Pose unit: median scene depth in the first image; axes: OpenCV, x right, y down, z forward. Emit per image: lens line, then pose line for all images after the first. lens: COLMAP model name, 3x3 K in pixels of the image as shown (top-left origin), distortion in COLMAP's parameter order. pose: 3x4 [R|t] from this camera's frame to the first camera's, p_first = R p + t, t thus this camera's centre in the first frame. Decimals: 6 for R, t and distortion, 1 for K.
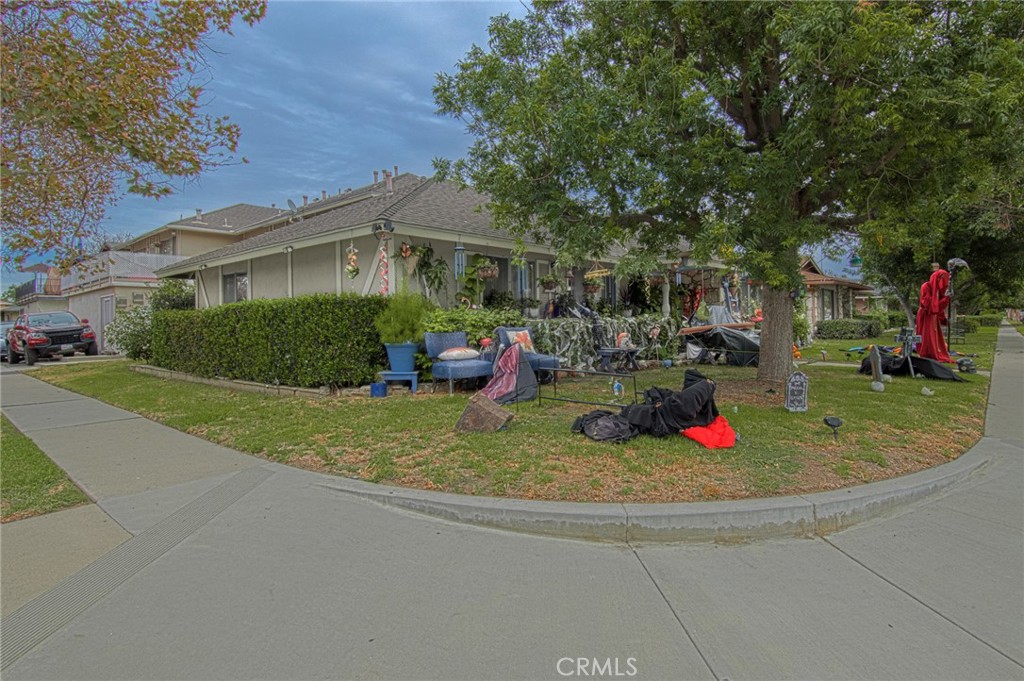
lens RADIAL K [[544.9, 0, 513.6], [0, 544.9, 327.0], [0, 0, 1]] dist [0.060330, -0.060980]
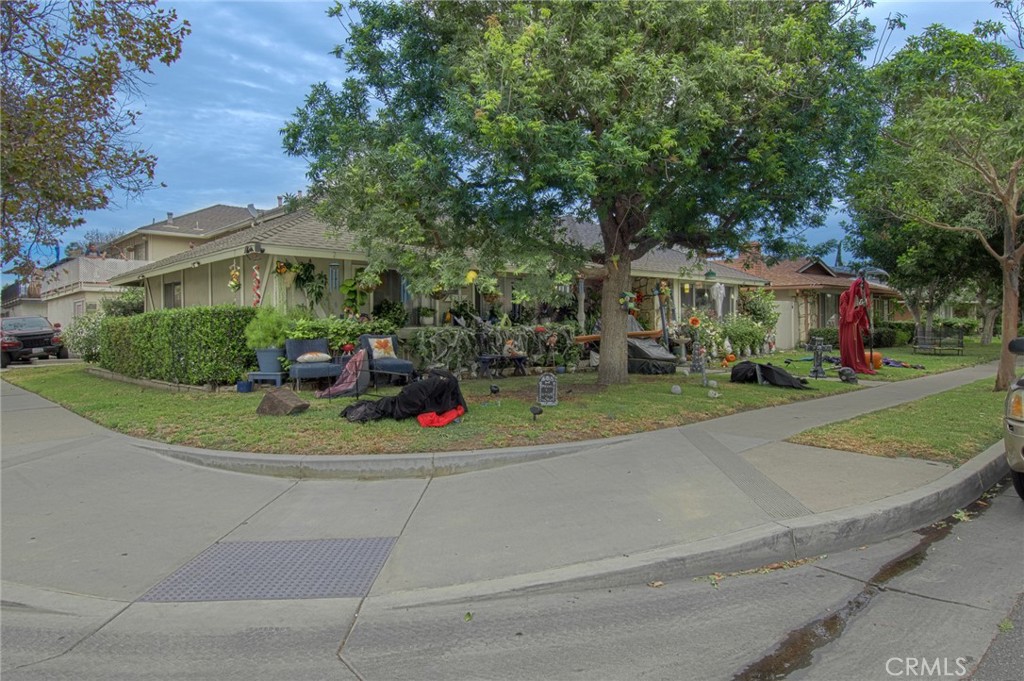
lens RADIAL K [[634.7, 0, 512.0], [0, 634.7, 340.5], [0, 0, 1]] dist [0.002801, -0.001012]
pose [[0.997449, 0.006654, -0.071077, 0.323480], [-0.005752, 0.999900, 0.012886, -0.005809], [0.071156, -0.012444, 0.997388, -0.250986]]
